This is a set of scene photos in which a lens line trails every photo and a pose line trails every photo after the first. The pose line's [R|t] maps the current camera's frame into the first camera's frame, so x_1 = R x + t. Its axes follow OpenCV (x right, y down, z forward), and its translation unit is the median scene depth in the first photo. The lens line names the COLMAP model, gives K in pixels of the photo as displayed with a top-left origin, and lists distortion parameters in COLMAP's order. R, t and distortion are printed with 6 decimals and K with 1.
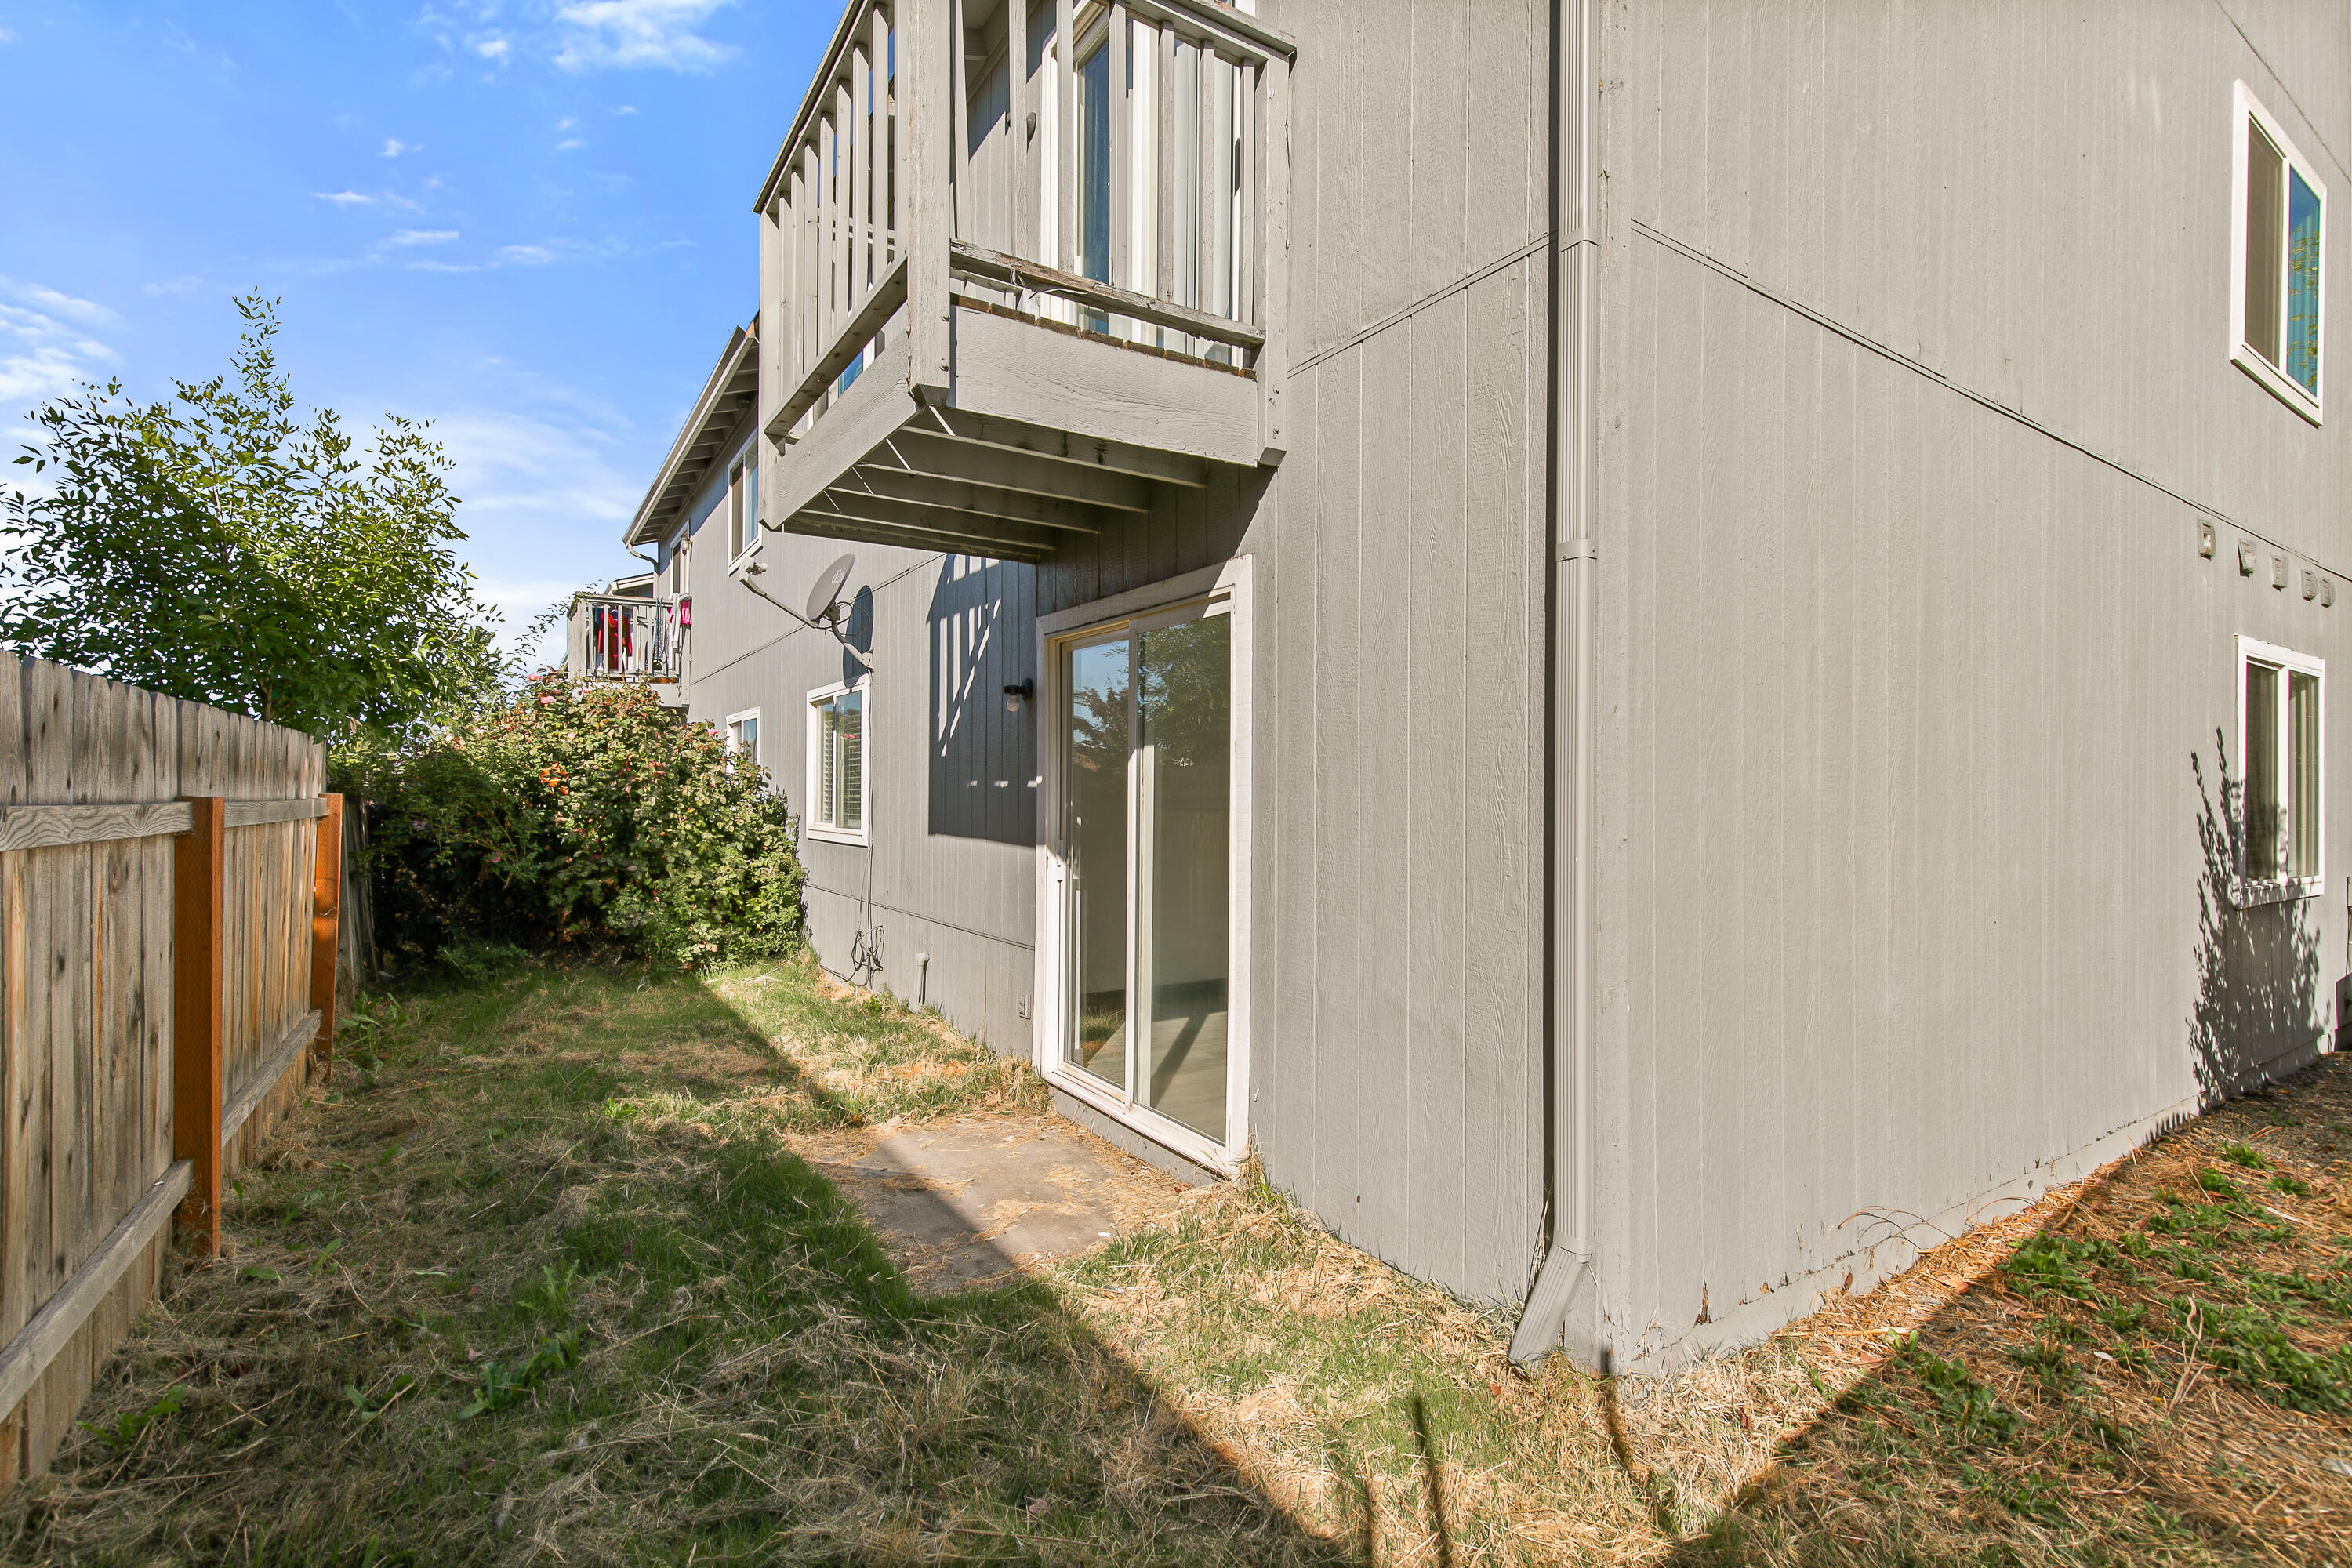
lens RADIAL K [[1070.5, 0, 1175.3], [0, 1070.5, 778.0], [0, 0, 1]] dist [-0.000777, -0.000532]
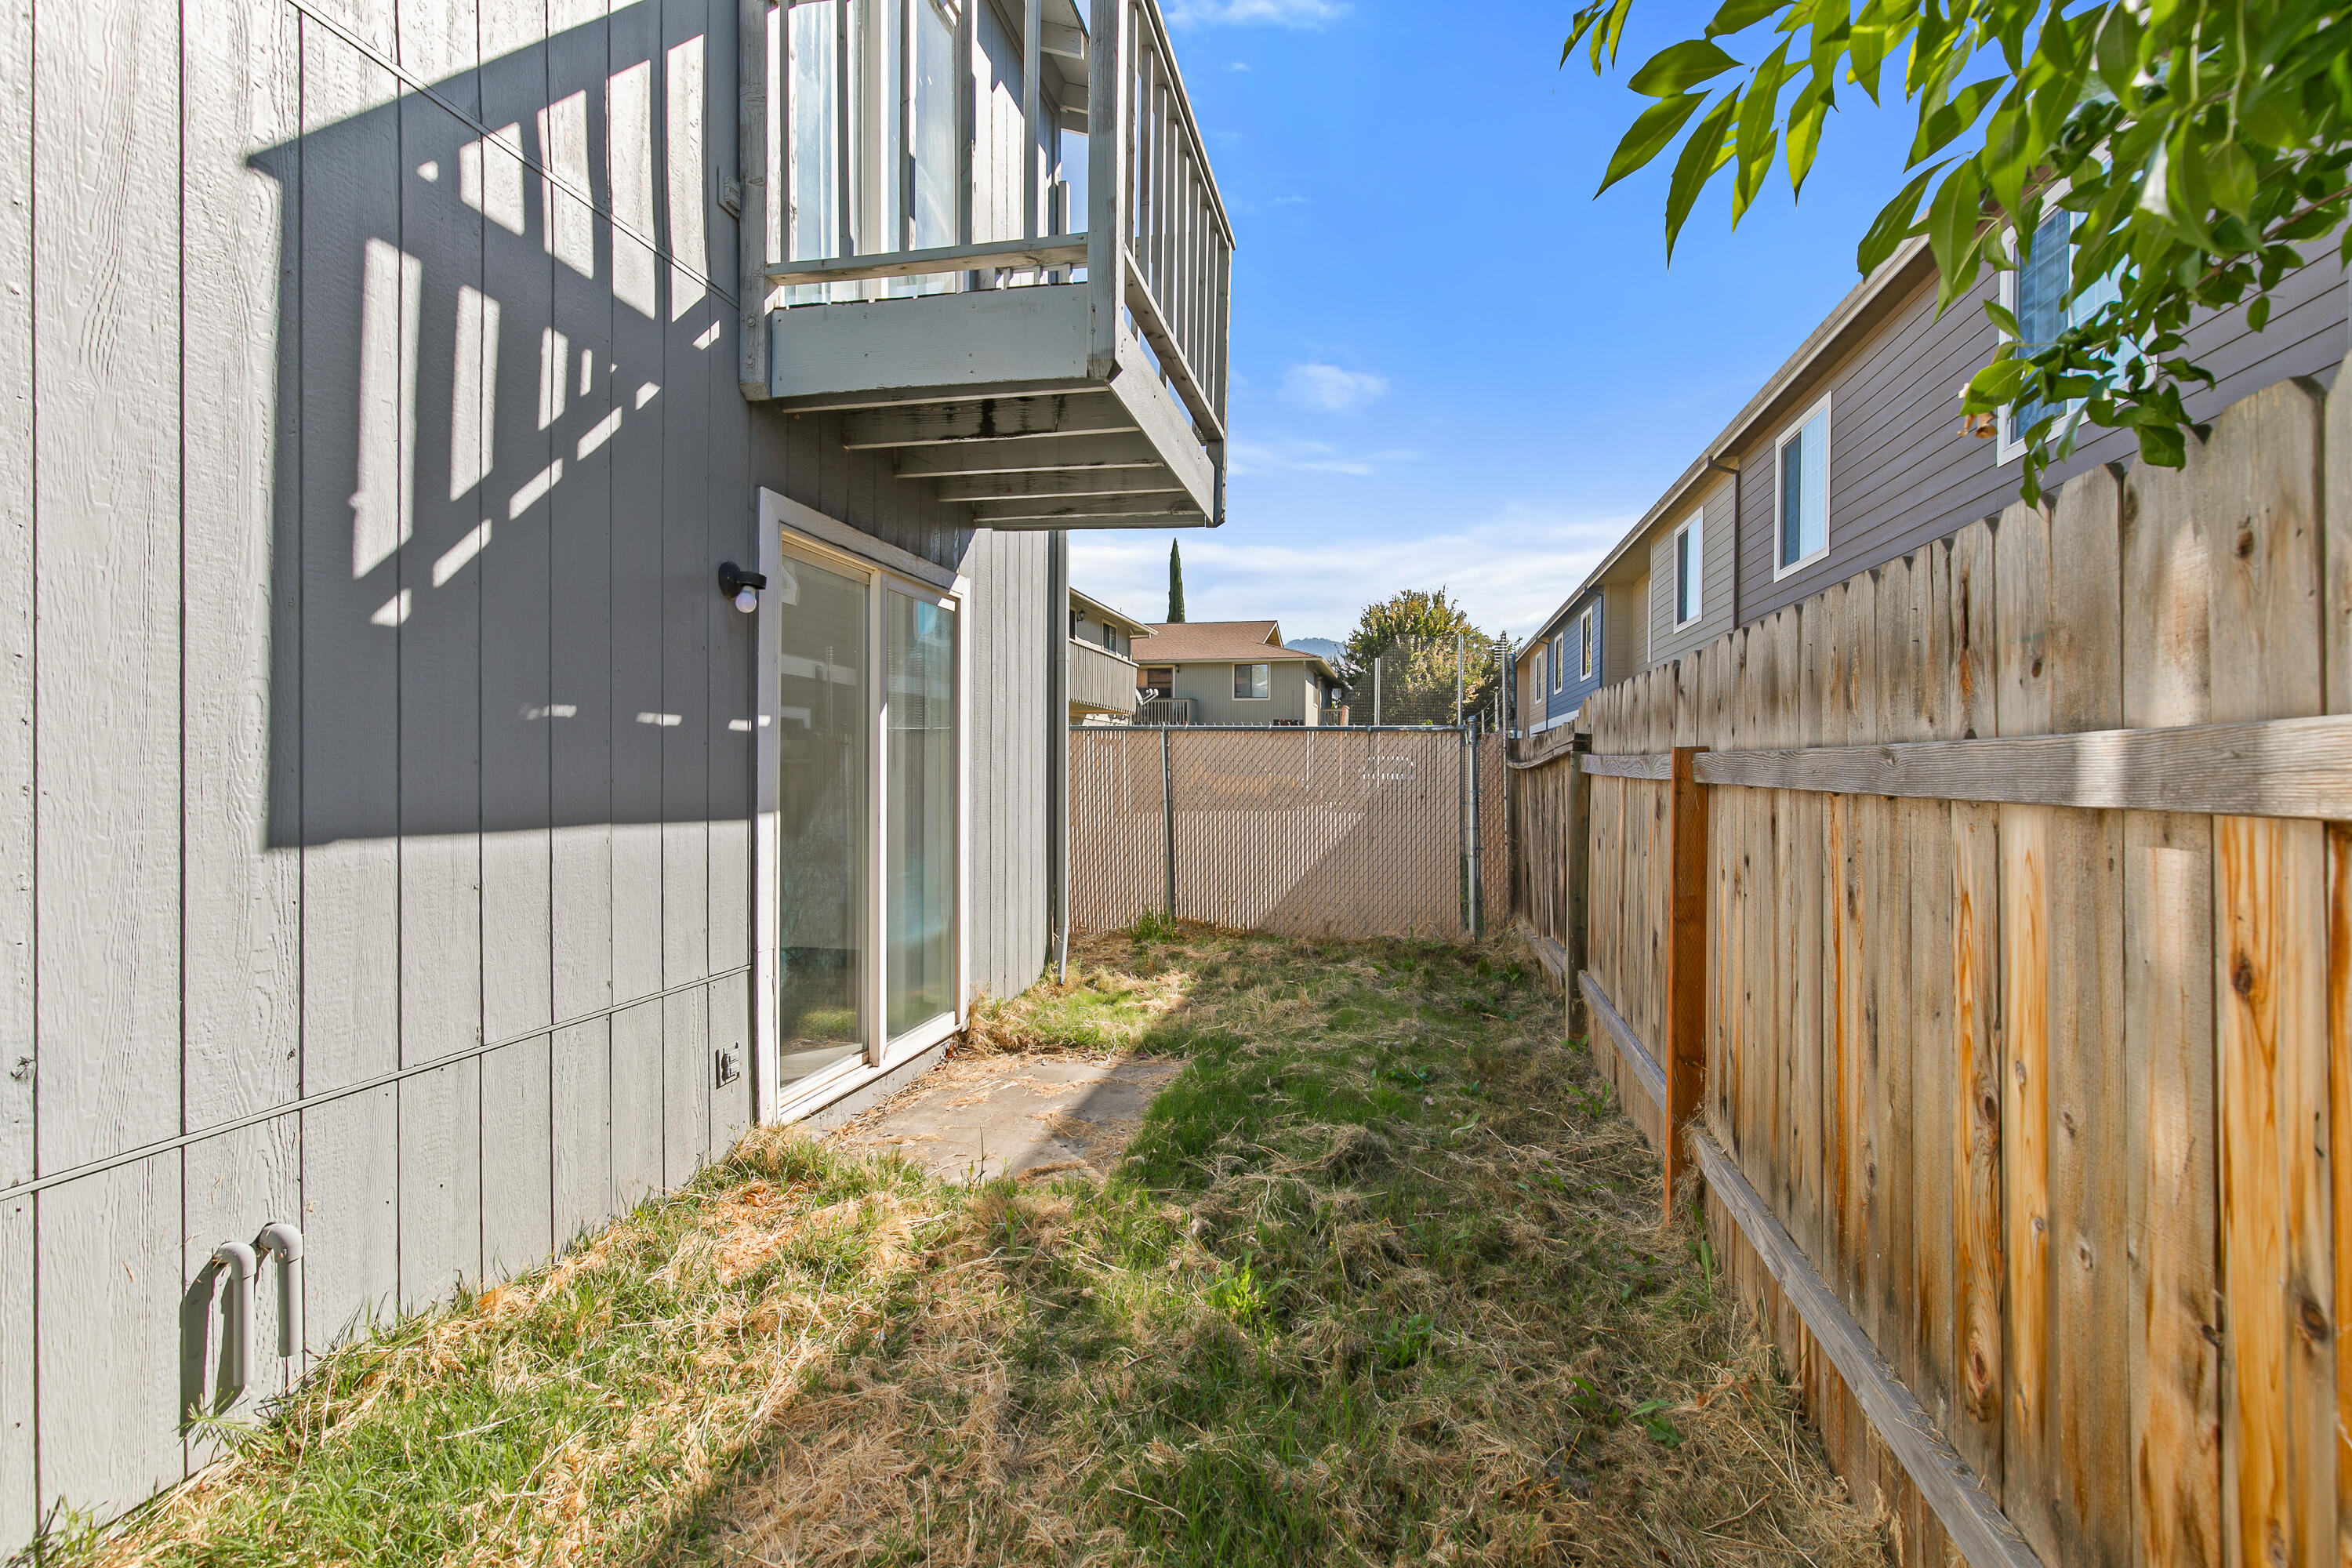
lens RADIAL K [[1070.5, 0, 1175.3], [0, 1070.5, 778.0], [0, 0, 1]] dist [-0.000777, -0.000532]
pose [[-0.703152, -0.017734, 0.710819, -0.740908], [-0.015297, 0.999835, 0.009813, 0.027316], [-0.710875, -0.003973, -0.703307, 1.179504]]
